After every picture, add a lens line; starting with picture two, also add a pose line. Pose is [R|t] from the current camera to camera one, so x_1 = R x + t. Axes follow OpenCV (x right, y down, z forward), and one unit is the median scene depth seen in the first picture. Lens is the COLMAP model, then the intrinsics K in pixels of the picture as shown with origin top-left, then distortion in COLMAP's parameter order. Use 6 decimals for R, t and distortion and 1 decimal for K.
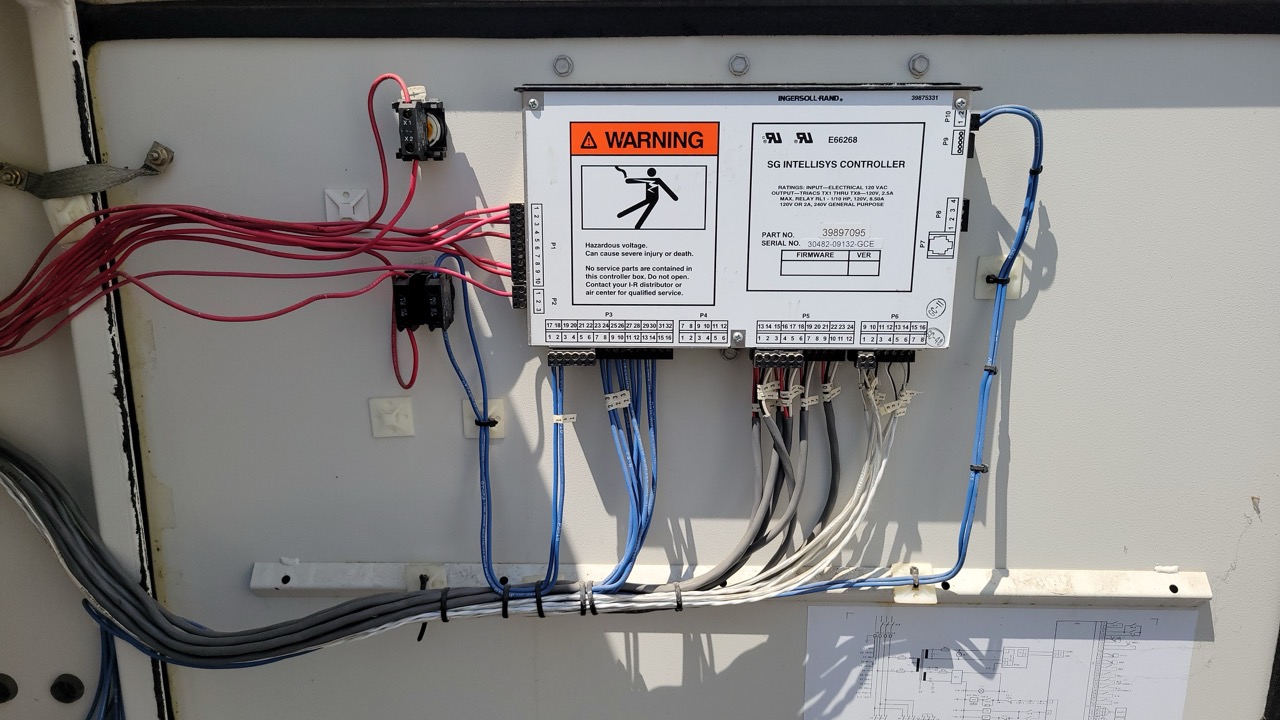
lens RADIAL K [[961.5, 0, 640.0], [0, 961.5, 360.0], [0, 0, 1]] dist [0.019383, -0.001923]
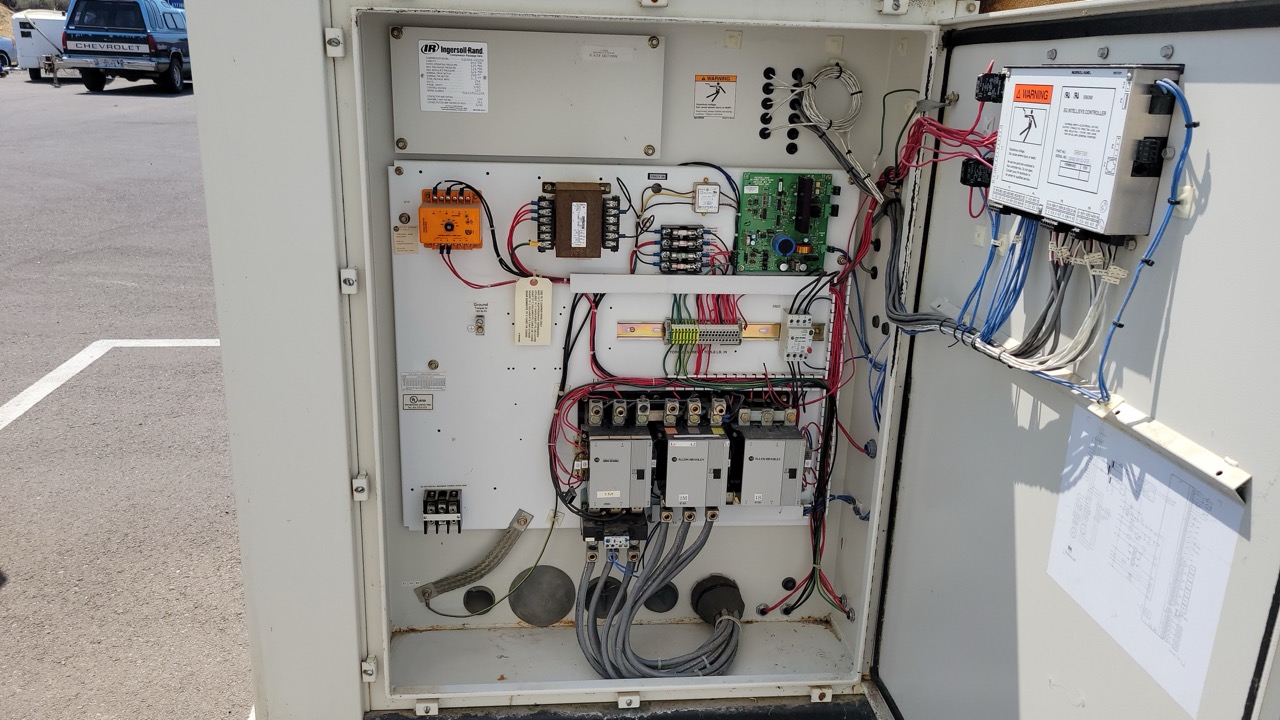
lens RADIAL K [[961.5, 0, 640.0], [0, 961.5, 360.0], [0, 0, 1]] dist [0.019383, -0.001923]
pose [[0.121414, 0.290757, -0.949062, 1.771015], [-0.269134, 0.929962, 0.250475, -0.011234], [0.955419, 0.225013, 0.191163, 0.020642]]
